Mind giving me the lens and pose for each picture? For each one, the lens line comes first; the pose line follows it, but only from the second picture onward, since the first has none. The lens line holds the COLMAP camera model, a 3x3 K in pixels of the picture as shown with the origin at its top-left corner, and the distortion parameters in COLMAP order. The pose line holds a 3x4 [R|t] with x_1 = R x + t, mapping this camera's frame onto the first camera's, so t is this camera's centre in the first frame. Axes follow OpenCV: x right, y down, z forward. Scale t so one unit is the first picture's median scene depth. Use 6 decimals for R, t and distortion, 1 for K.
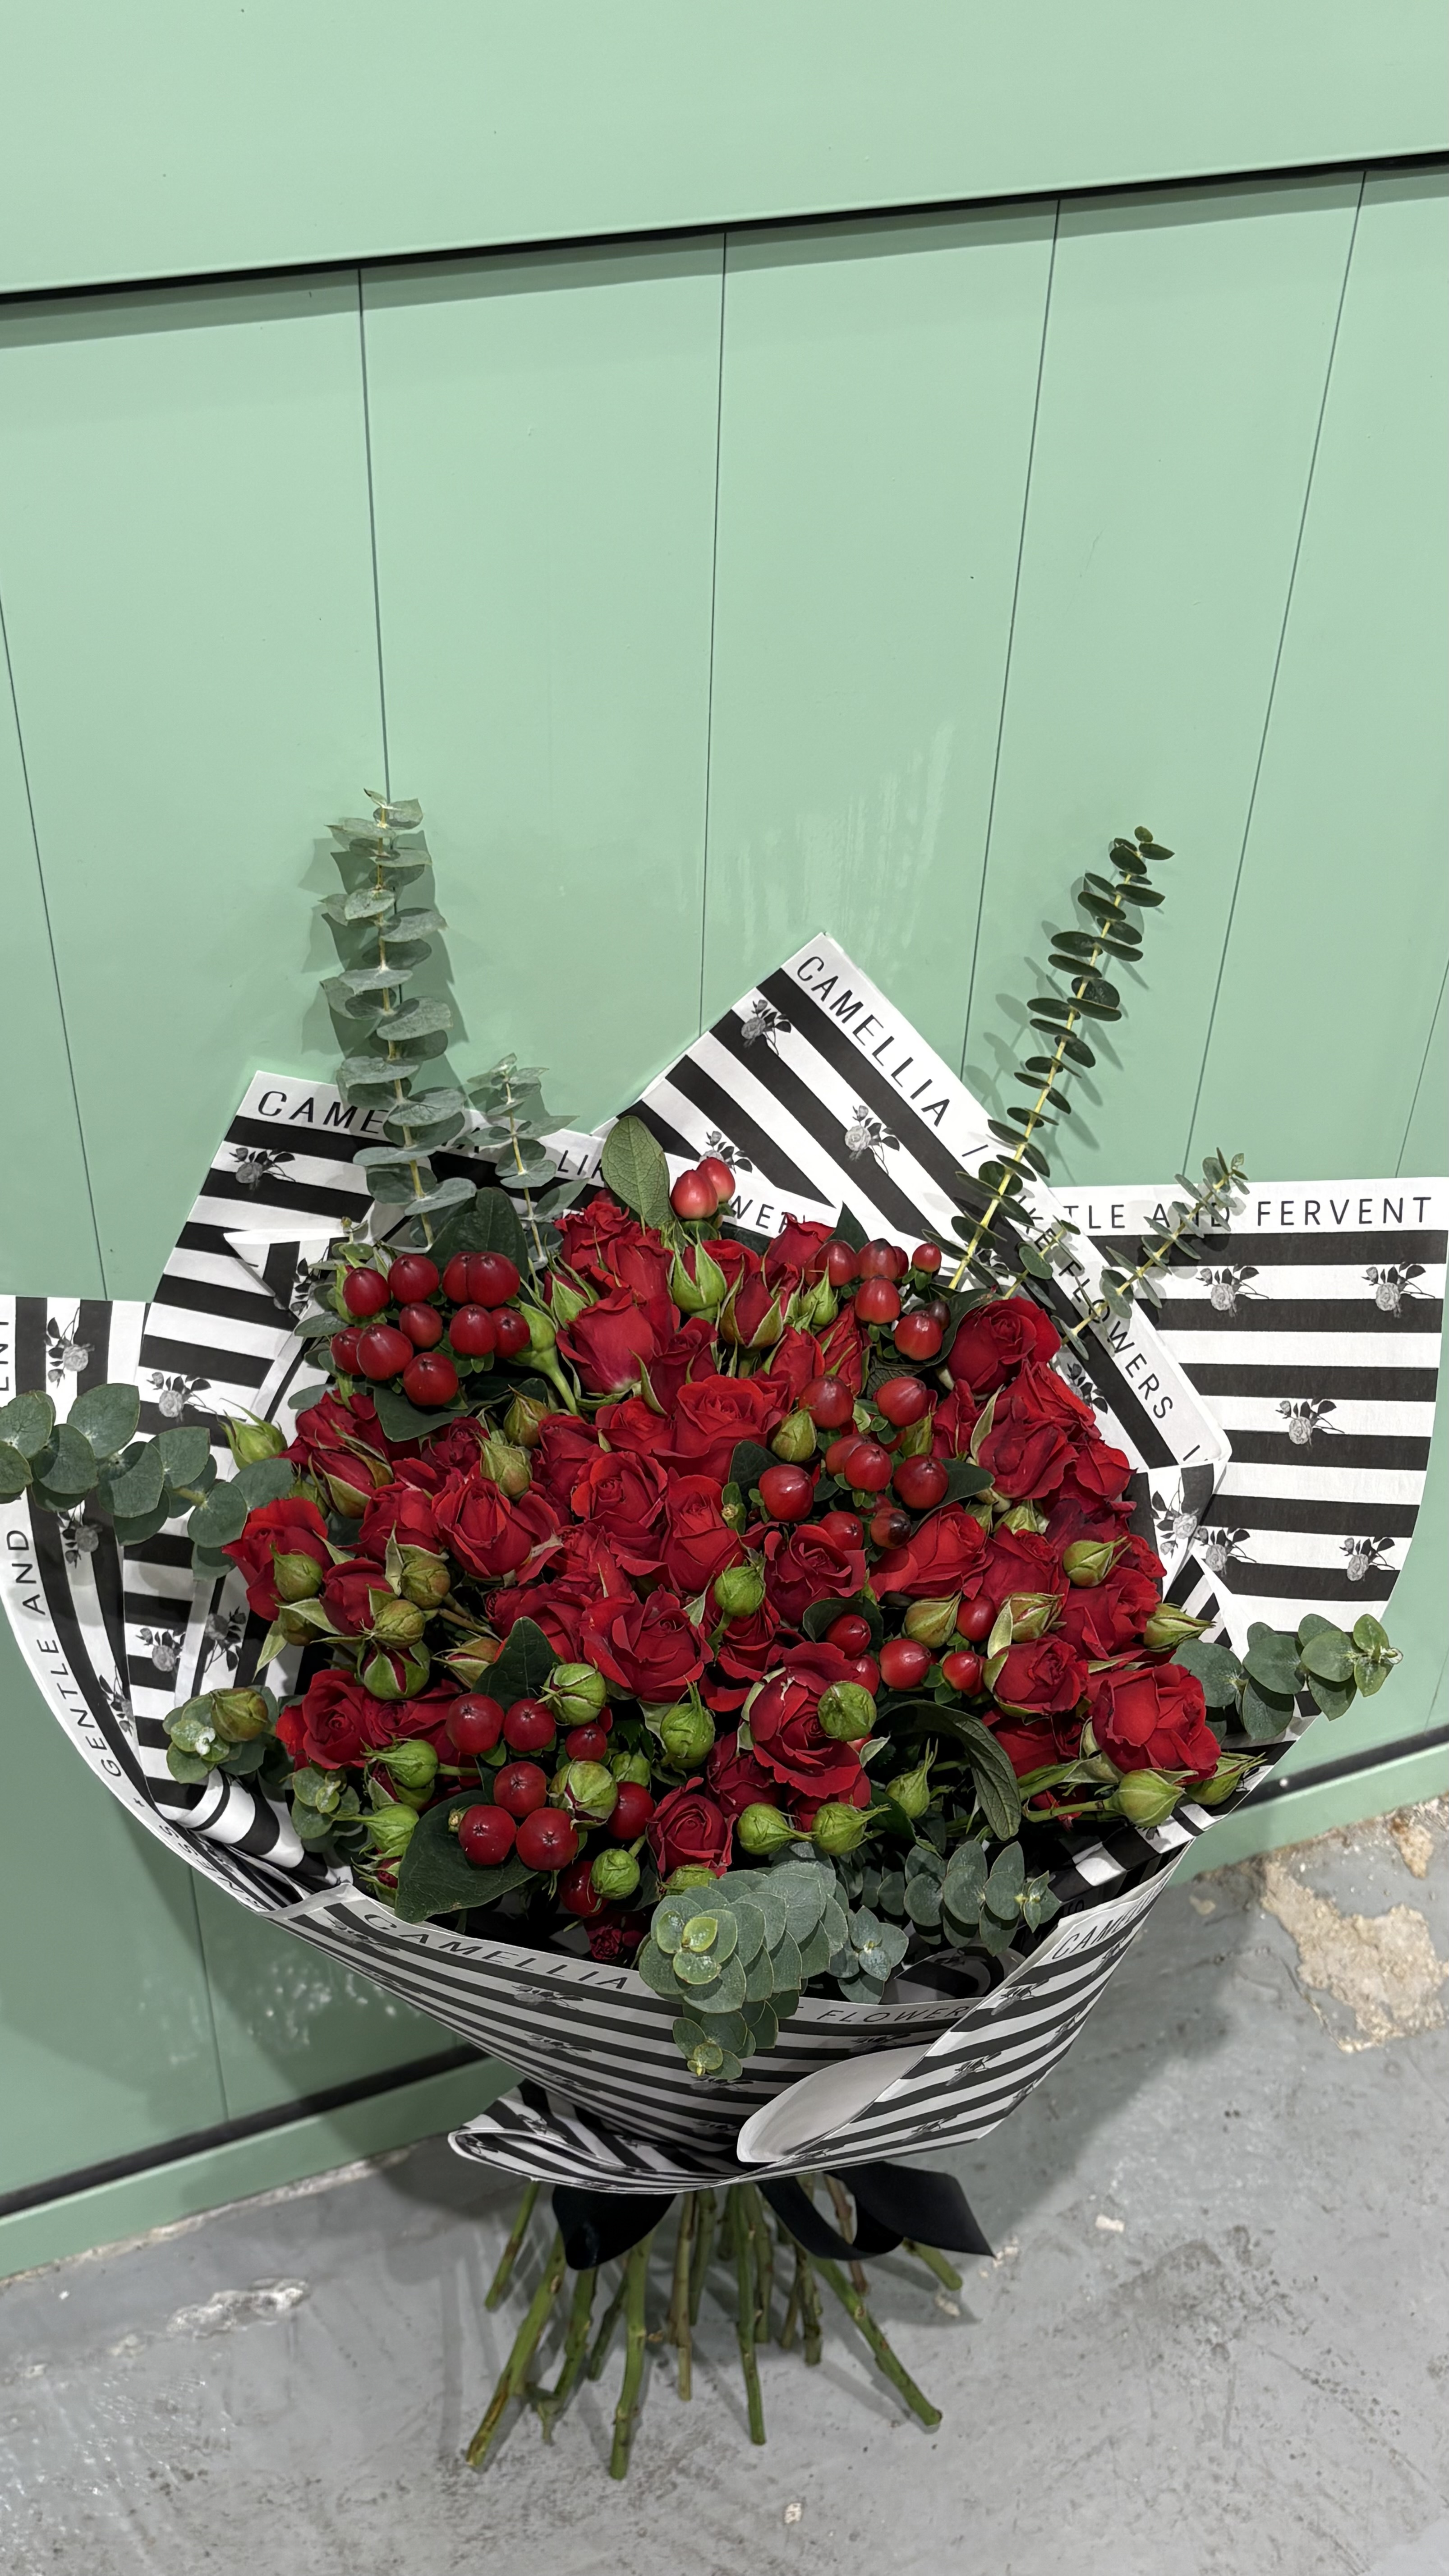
lens RADIAL K [[2629.6, 0, 735.2], [0, 2629.6, 1301.1], [0, 0, 1]] dist [-0.024019, 0.000000]
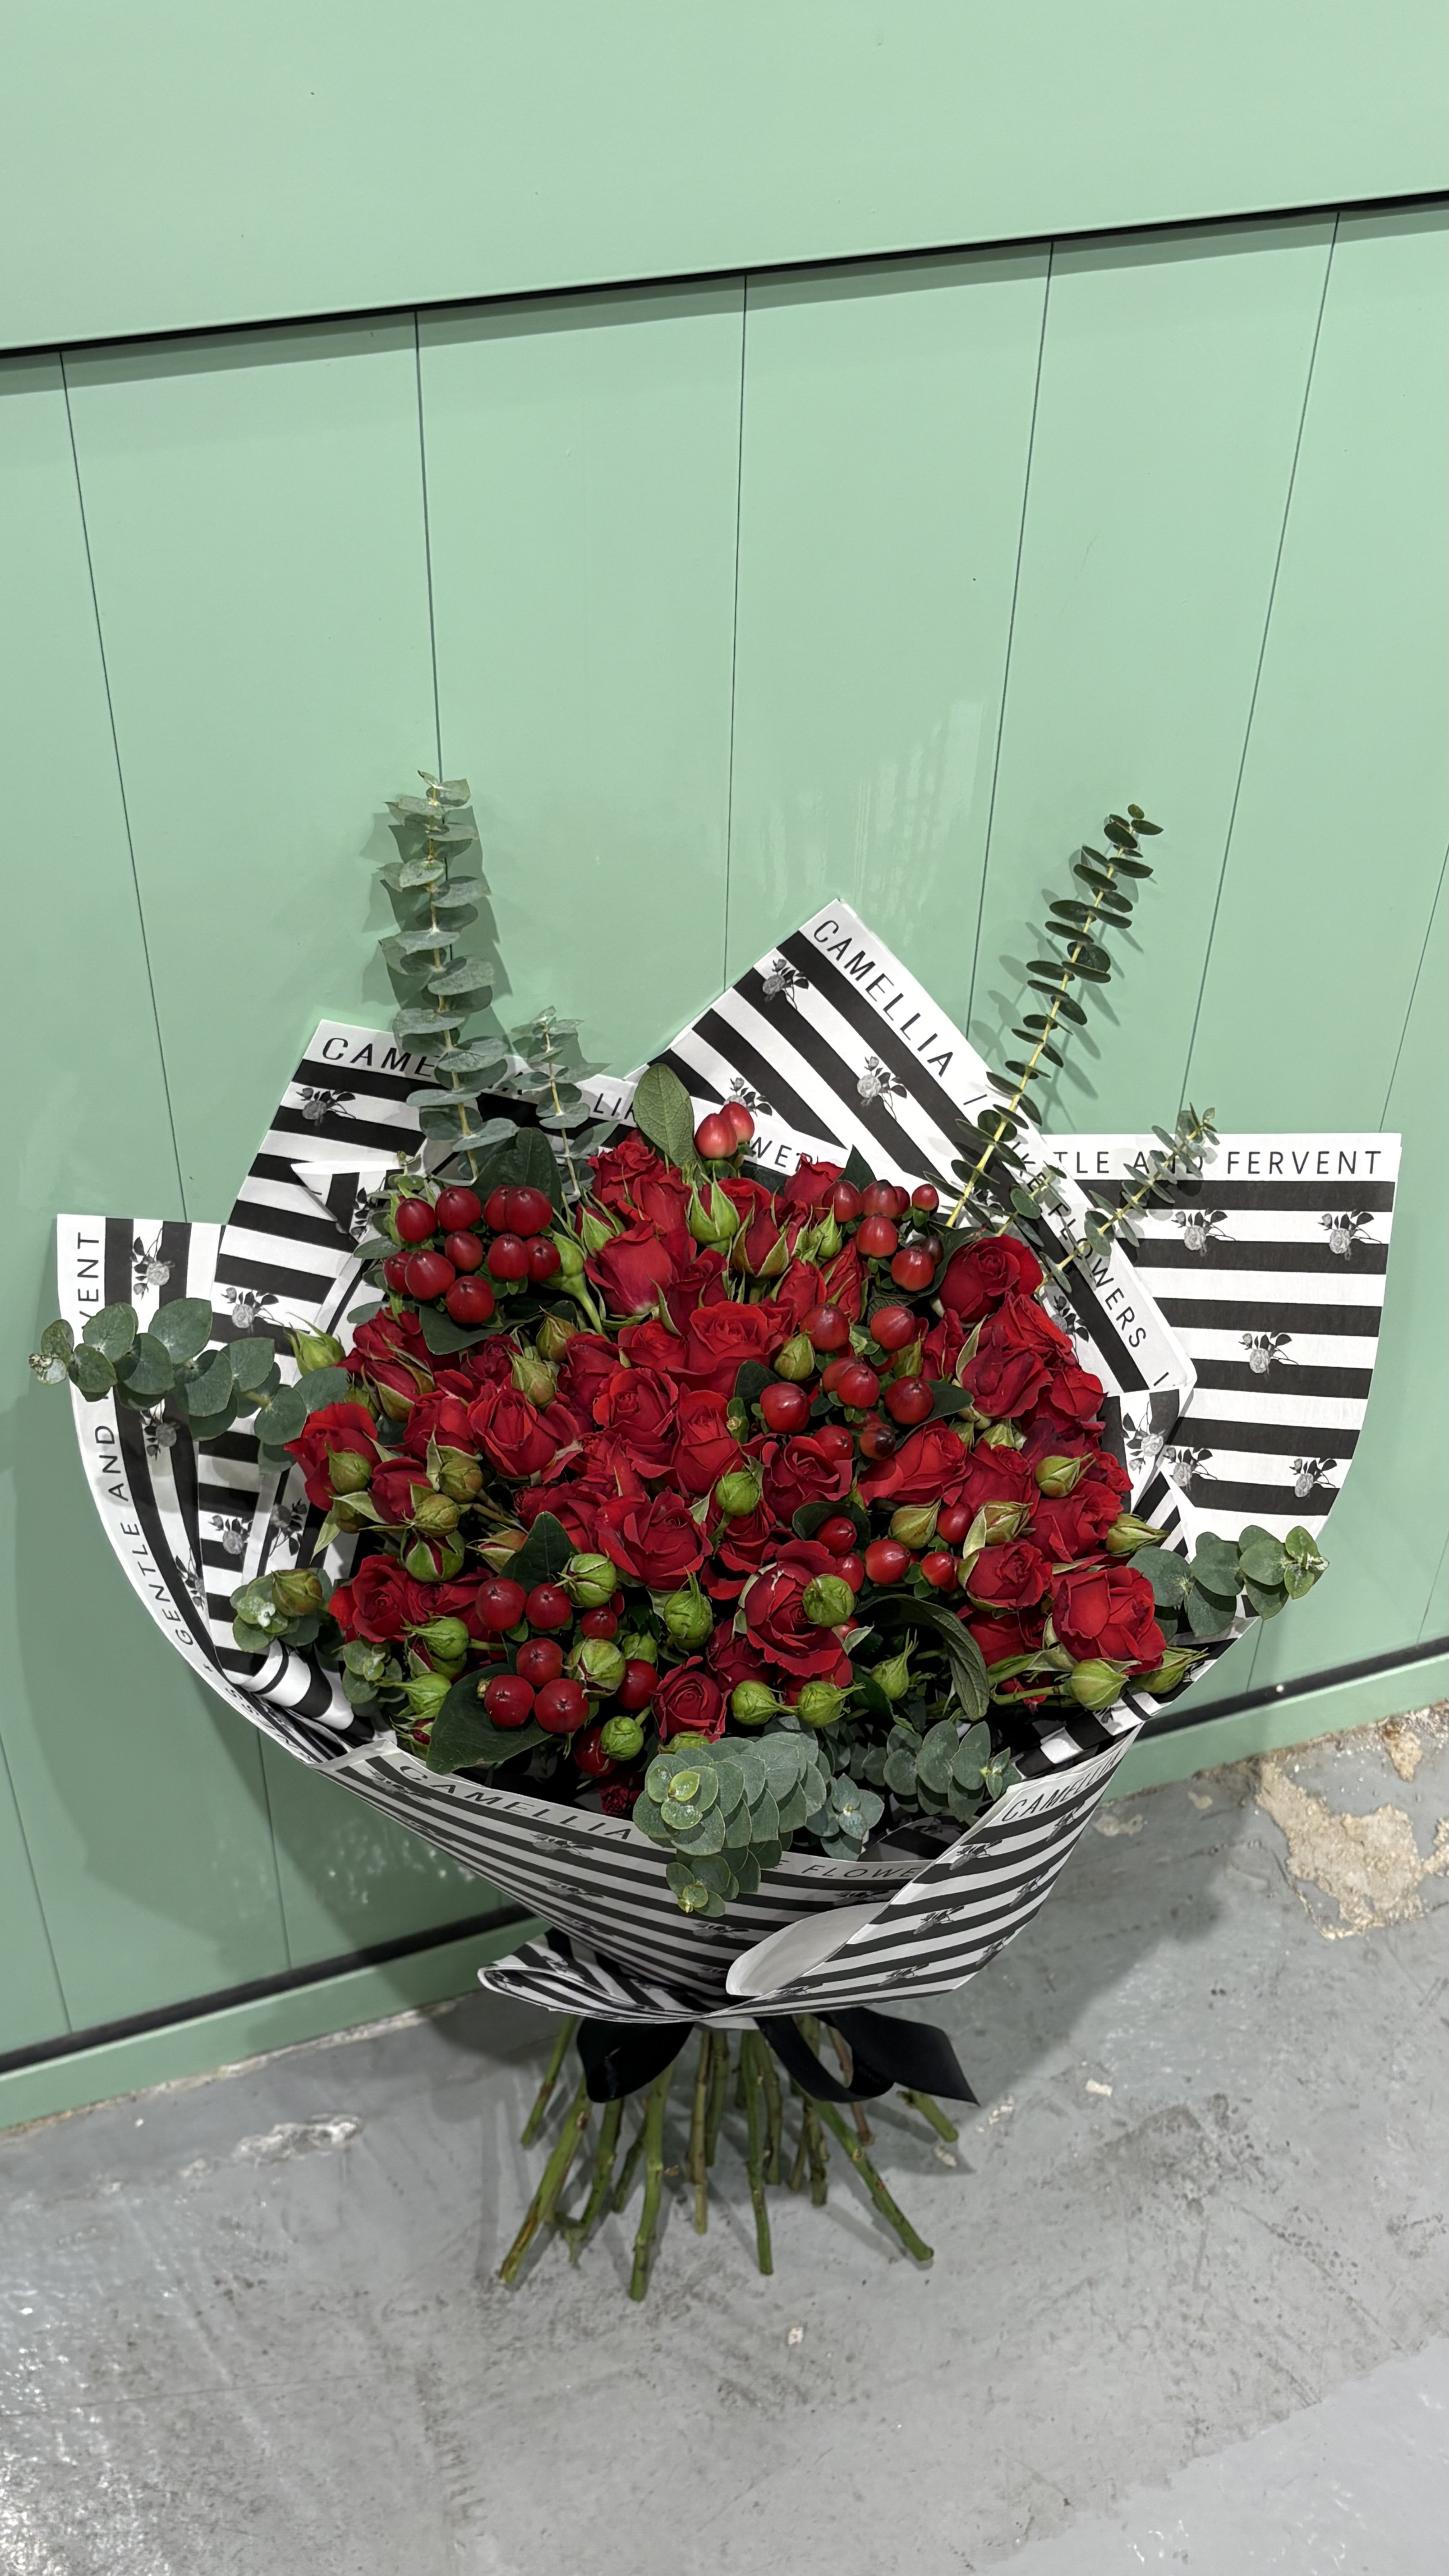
lens RADIAL K [[2629.6, 0, 730.3], [0, 2629.6, 1300.5], [0, 0, 1]] dist [-0.024019, 0.000000]
pose [[0.999201, 0.019514, -0.034867, 0.029990], [-0.018376, 0.999298, 0.032654, -0.007549], [0.035480, -0.031987, 0.998858, -0.103496]]
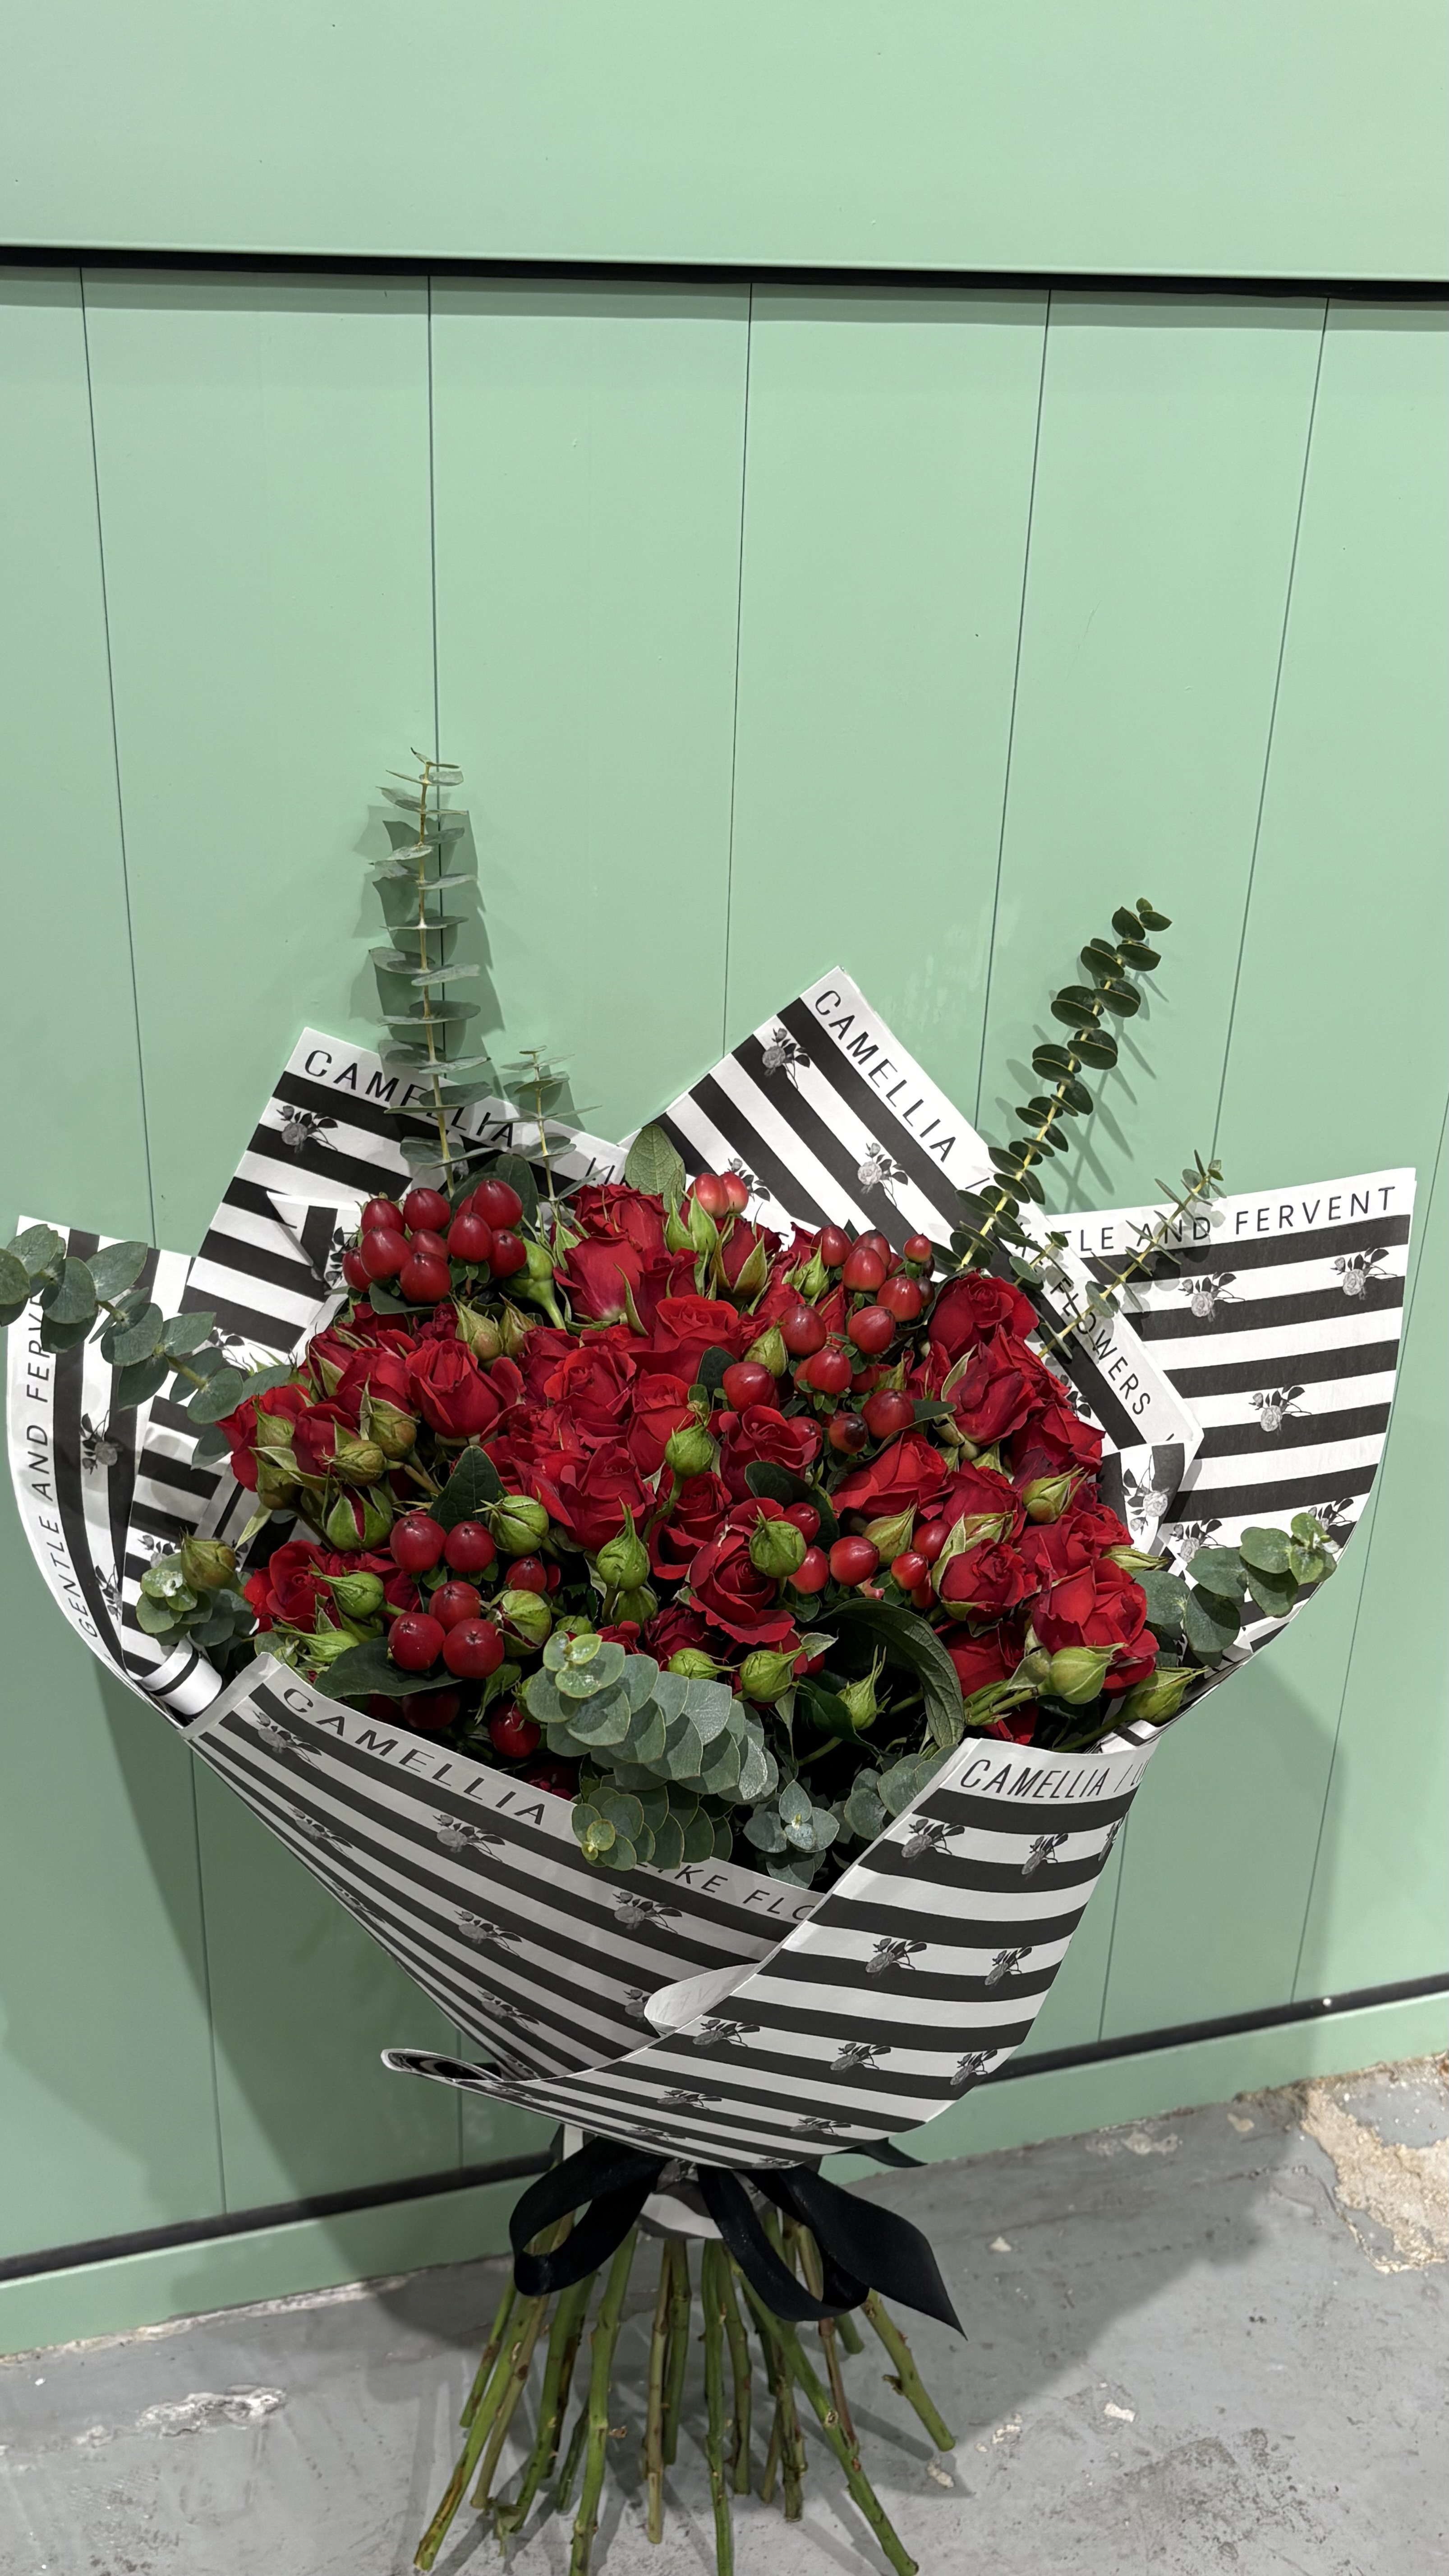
lens RADIAL K [[2440.1, 0, 739.8], [0, 2440.1, 1273.2], [0, 0, 1]] dist [-0.020800, 0.000000]
pose [[0.995306, 0.044459, -0.085960, 0.084253], [-0.063546, 0.970153, -0.234017, 0.221192], [0.072990, 0.238381, 0.968425, 0.045790]]
